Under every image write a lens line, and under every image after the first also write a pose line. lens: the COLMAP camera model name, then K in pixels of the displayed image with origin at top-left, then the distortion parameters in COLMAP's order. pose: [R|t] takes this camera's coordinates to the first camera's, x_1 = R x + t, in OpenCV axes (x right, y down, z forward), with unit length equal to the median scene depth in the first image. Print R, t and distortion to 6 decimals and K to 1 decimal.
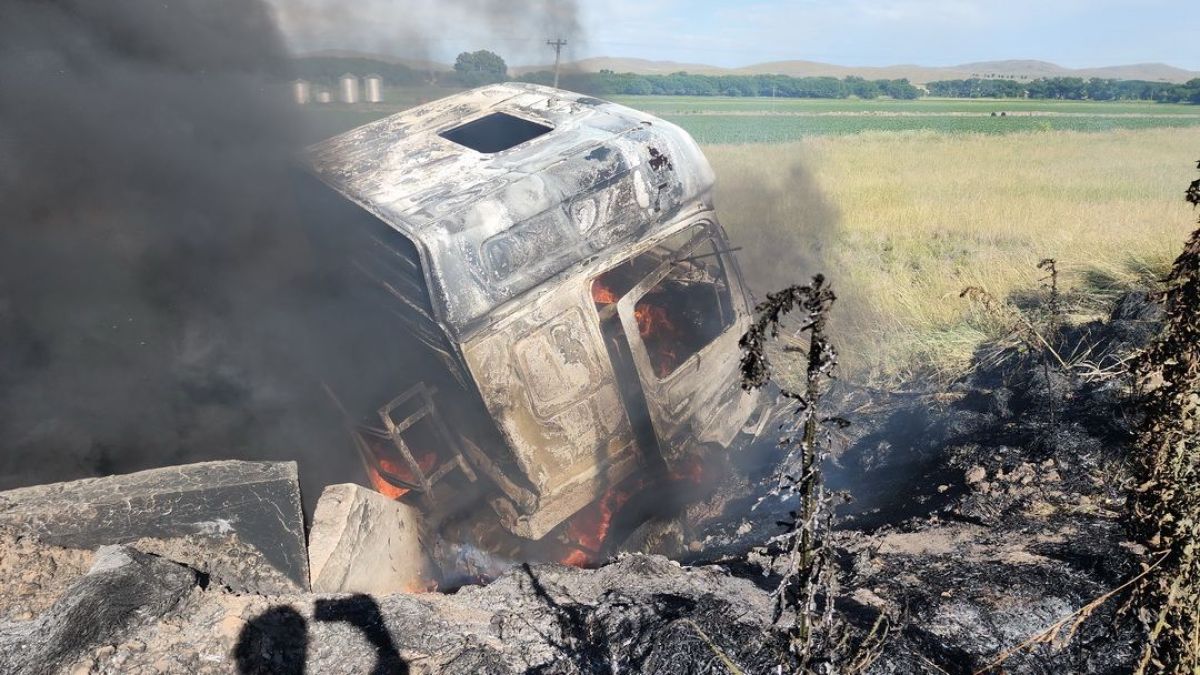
lens RADIAL K [[789.4, 0, 599.5], [0, 789.4, 357.9], [0, 0, 1]] dist [0.074812, -0.120092]
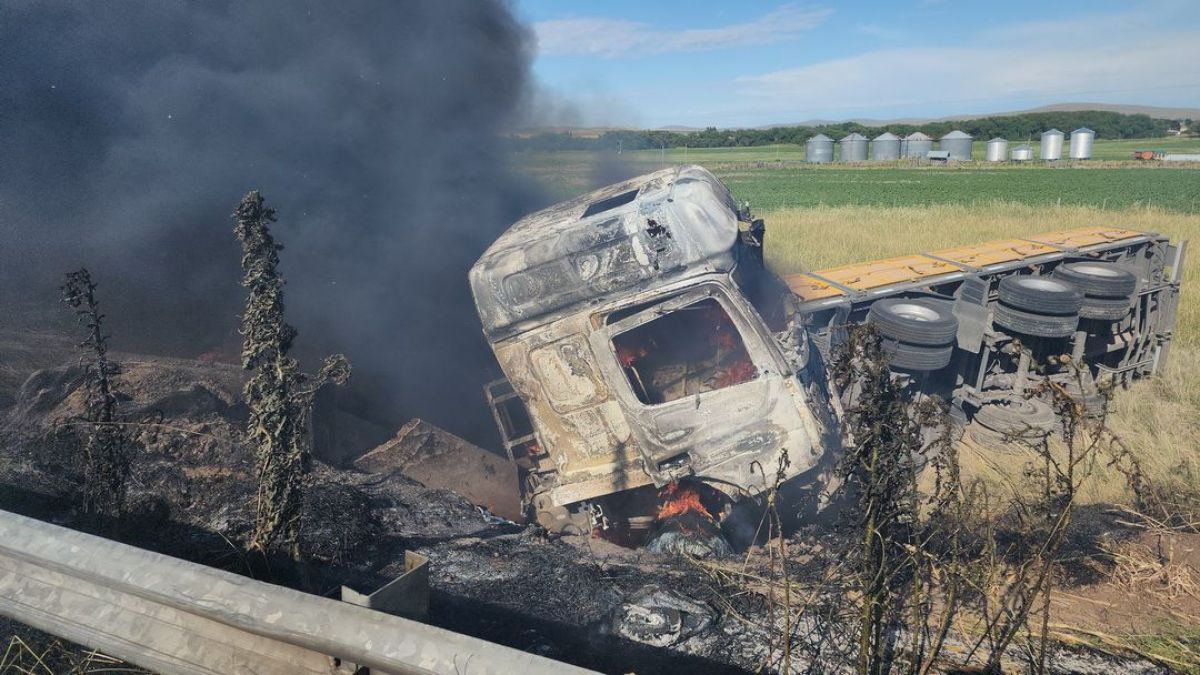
lens RADIAL K [[838.3, 0, 617.7], [0, 838.3, 338.1], [0, 0, 1]] dist [0.074274, -0.058592]
pose [[0.695258, 0.134991, -0.705970, 1.020604], [-0.206376, 0.978339, -0.016173, -0.047344], [0.688495, 0.156940, 0.708057, 0.041563]]
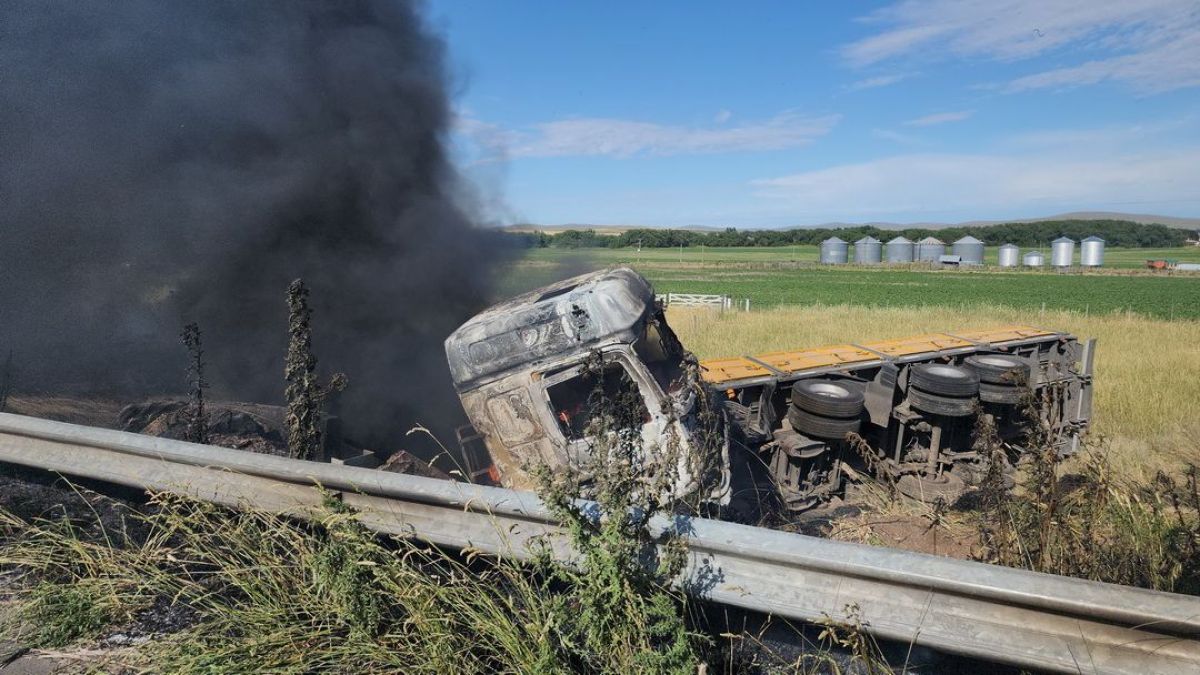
lens RADIAL K [[838.3, 0, 617.7], [0, 838.3, 338.1], [0, 0, 1]] dist [0.074274, -0.058592]
pose [[0.677305, 0.069421, -0.732420, 1.528034], [-0.229588, 0.965766, -0.120773, 0.010715], [0.698962, 0.249954, 0.670056, -0.169266]]
